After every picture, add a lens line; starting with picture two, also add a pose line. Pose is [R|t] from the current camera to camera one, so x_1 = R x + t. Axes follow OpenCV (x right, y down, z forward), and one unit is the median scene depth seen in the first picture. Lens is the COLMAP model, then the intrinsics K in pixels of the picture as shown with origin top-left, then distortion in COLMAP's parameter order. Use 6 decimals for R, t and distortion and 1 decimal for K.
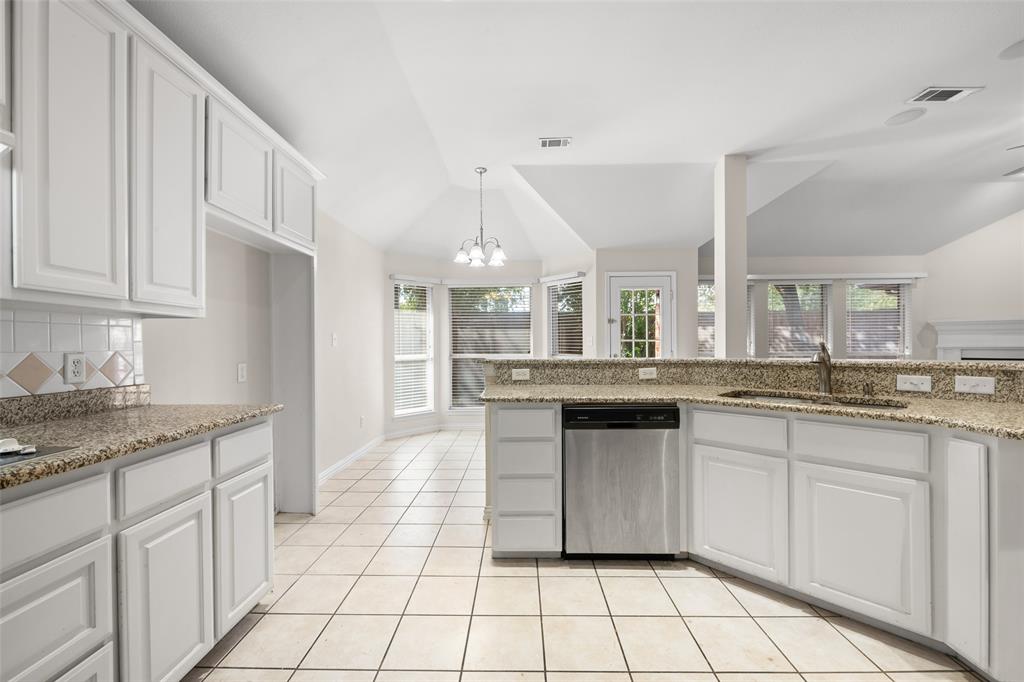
lens RADIAL K [[414.6, 0, 509.3], [0, 414.6, 347.0], [0, 0, 1]] dist [0.000502, -0.005746]
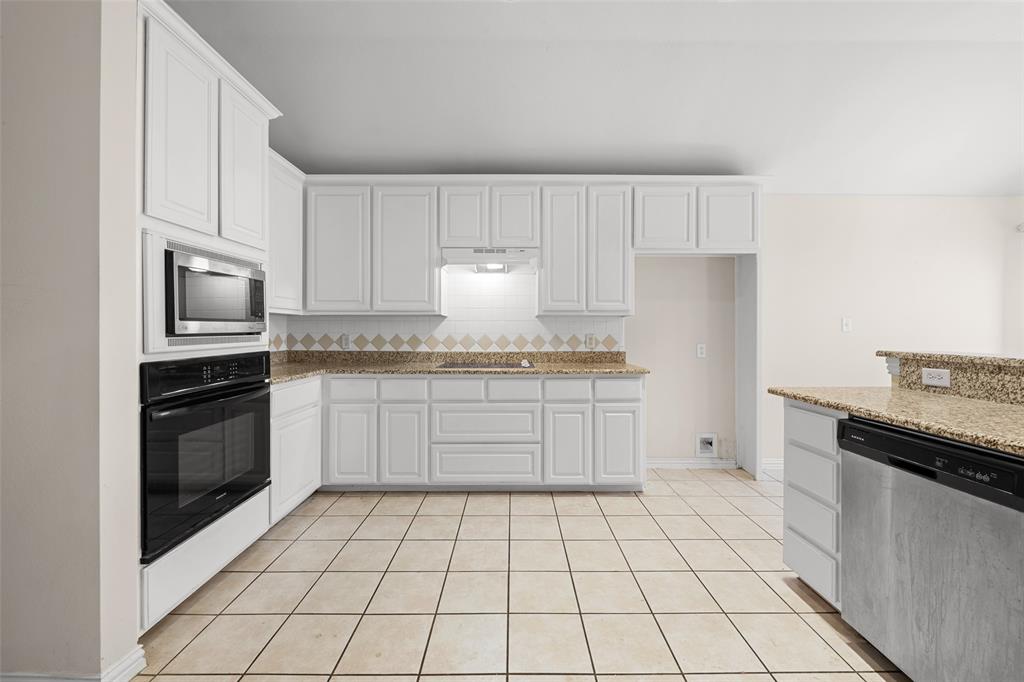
lens RADIAL K [[414.6, 0, 509.3], [0, 414.6, 347.0], [0, 0, 1]] dist [0.000502, -0.005746]
pose [[-0.006759, 0.041218, -0.999127, 0.858655], [-0.005235, 0.999135, 0.041254, -0.005493], [0.999963, 0.005510, -0.006538, 0.422115]]
